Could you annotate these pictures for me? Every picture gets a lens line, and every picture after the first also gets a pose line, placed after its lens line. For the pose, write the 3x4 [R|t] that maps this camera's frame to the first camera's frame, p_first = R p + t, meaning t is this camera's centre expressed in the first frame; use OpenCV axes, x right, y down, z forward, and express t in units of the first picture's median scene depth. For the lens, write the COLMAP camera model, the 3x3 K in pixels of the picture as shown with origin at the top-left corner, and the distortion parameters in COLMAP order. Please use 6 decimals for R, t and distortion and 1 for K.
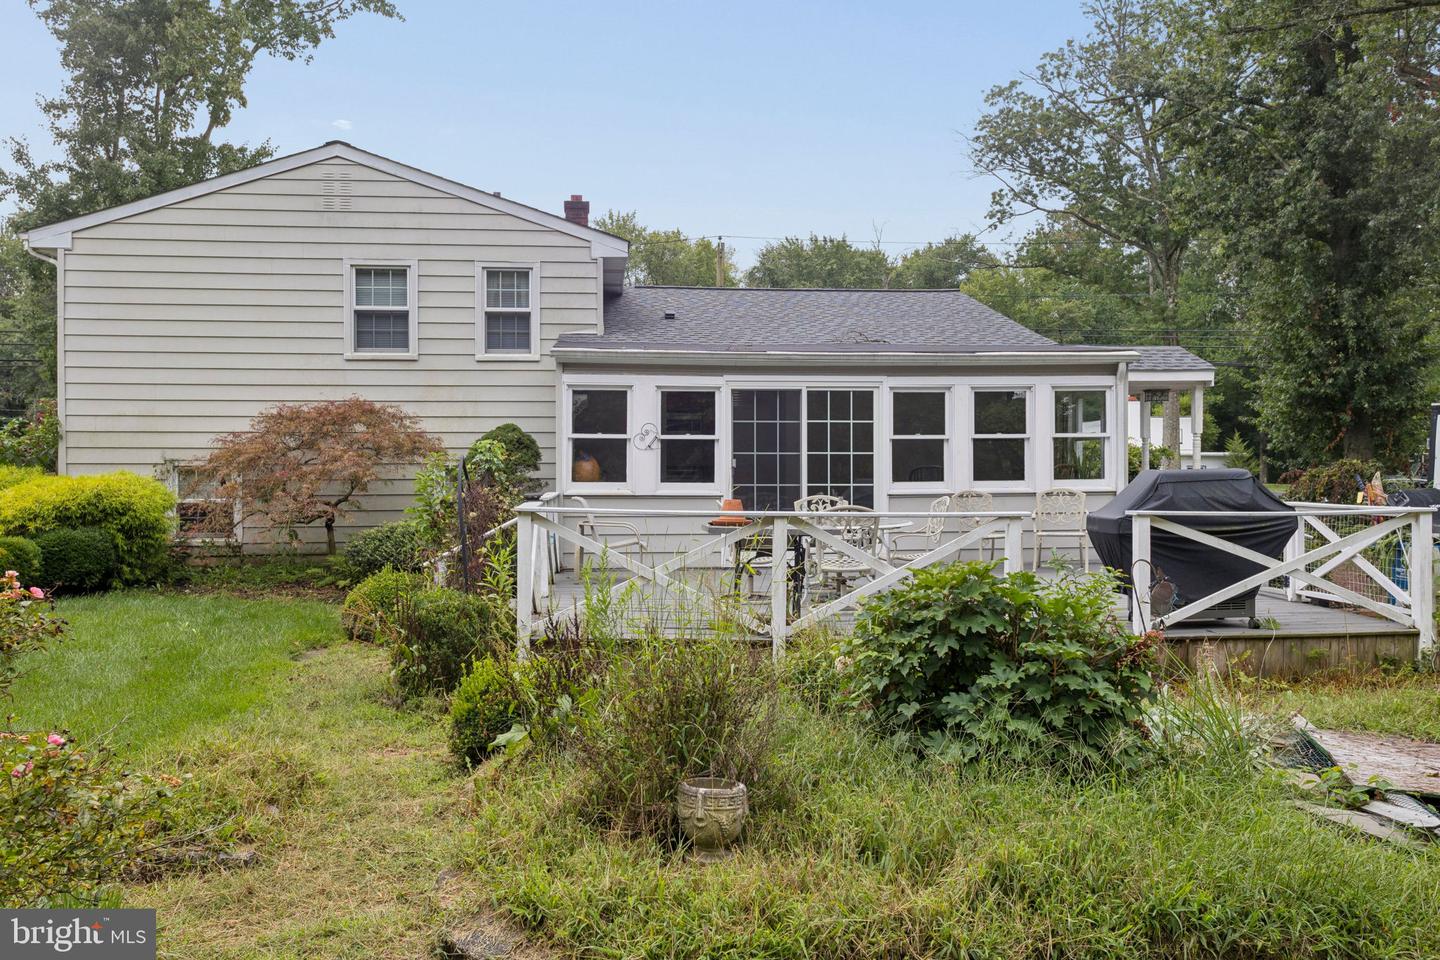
lens RADIAL K [[1197.1, 0, 709.4], [0, 1197.1, 476.4], [0, 0, 1]] dist [0.033234, 0.000761]
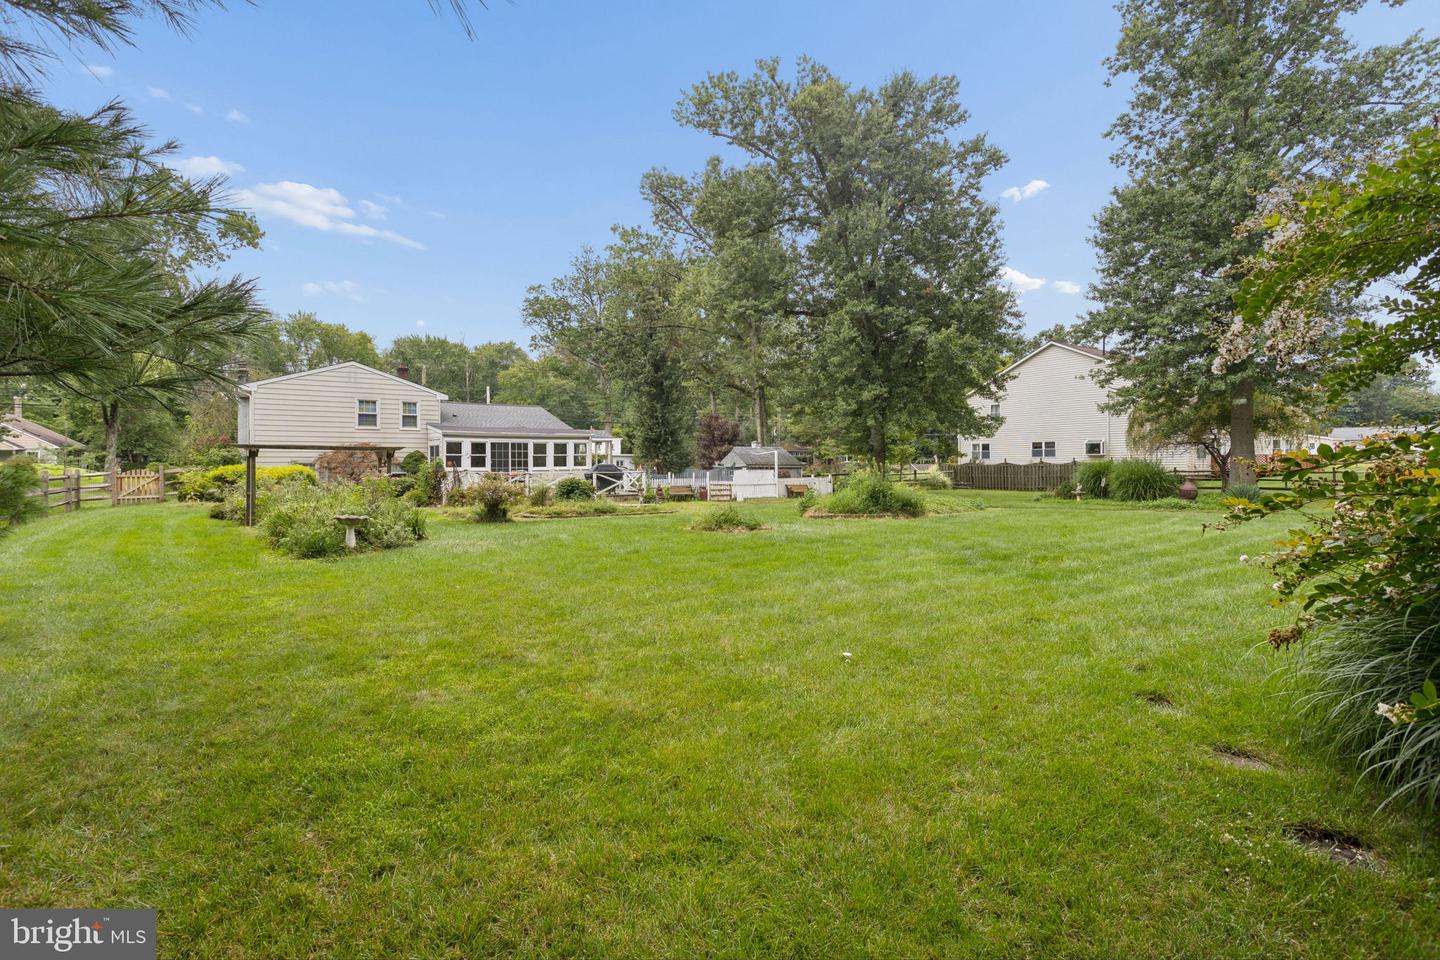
lens RADIAL K [[686.9, 0, 710.3], [0, 686.9, 471.8], [0, 0, 1]] dist [0.004817, 0.001612]
pose [[0.873736, -0.006674, 0.486355, -0.413543], [0.001823, 0.999944, 0.010446, -0.001687], [-0.486397, -0.008240, 0.873699, -1.172409]]
